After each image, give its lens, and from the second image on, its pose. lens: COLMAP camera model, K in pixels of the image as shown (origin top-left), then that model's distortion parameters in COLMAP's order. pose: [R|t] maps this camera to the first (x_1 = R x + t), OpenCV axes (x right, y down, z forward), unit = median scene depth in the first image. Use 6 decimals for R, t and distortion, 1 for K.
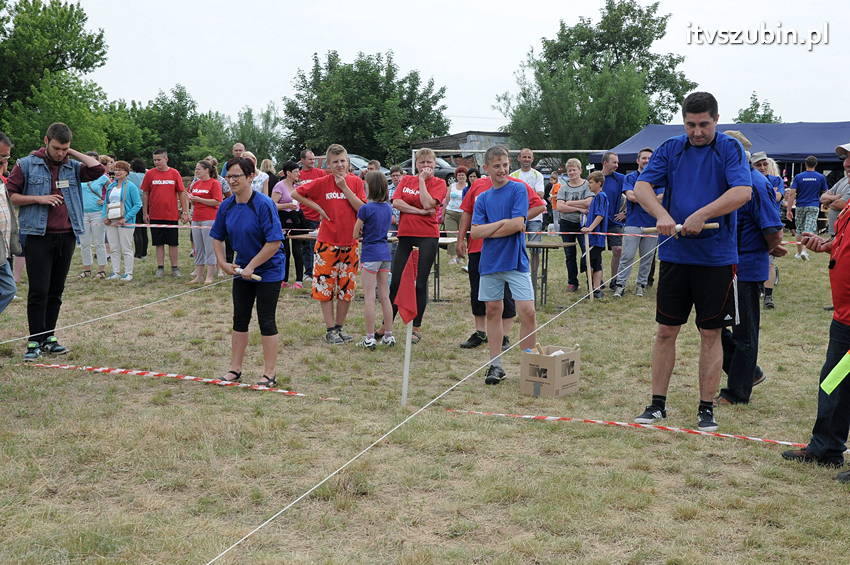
lens RADIAL K [[1152.6, 0, 429.1], [0, 1152.6, 291.0], [0, 0, 1]] dist [0.155201, 0.000000]
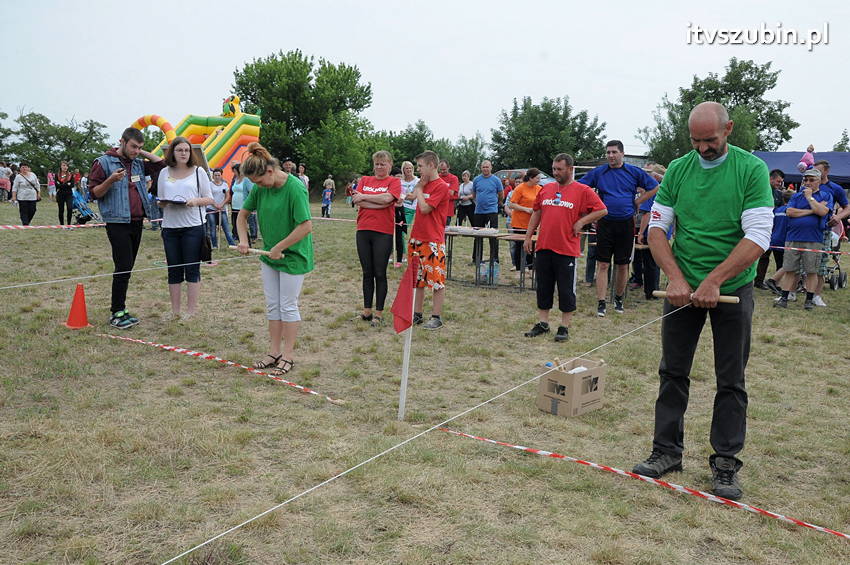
lens RADIAL K [[778.0, 0, 431.7], [0, 778.0, 266.8], [0, 0, 1]] dist [-0.006933, 0.000000]
pose [[0.975455, 0.049990, -0.214448, 0.019354], [-0.048278, 0.998746, 0.013216, -0.005927], [0.214839, -0.002538, 0.976646, 0.047709]]
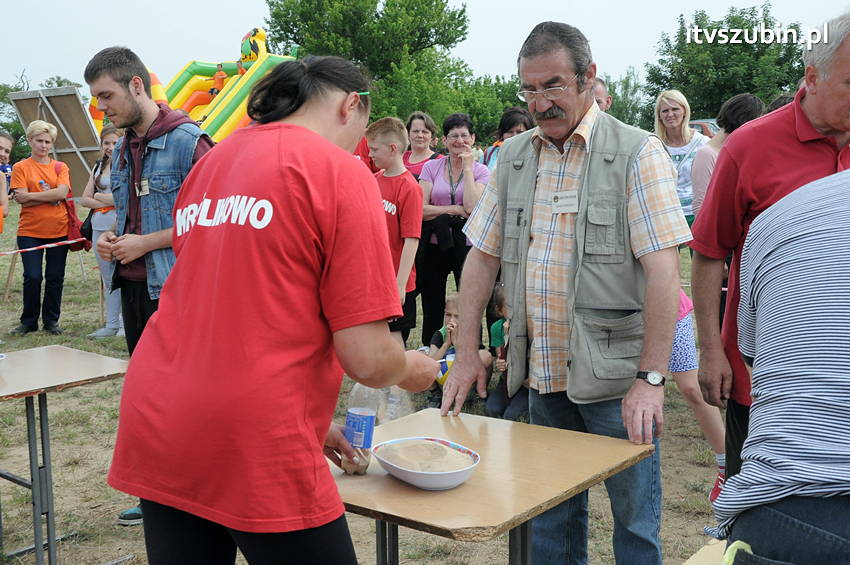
lens RADIAL K [[972.2, 0, 428.3], [0, 972.2, 283.0], [0, 0, 1]] dist [0.105382, 0.000000]
pose [[0.940646, 0.027112, -0.338305, -0.014563], [-0.013380, 0.998992, 0.042859, -0.017317], [0.339126, -0.035788, 0.940060, 0.172064]]
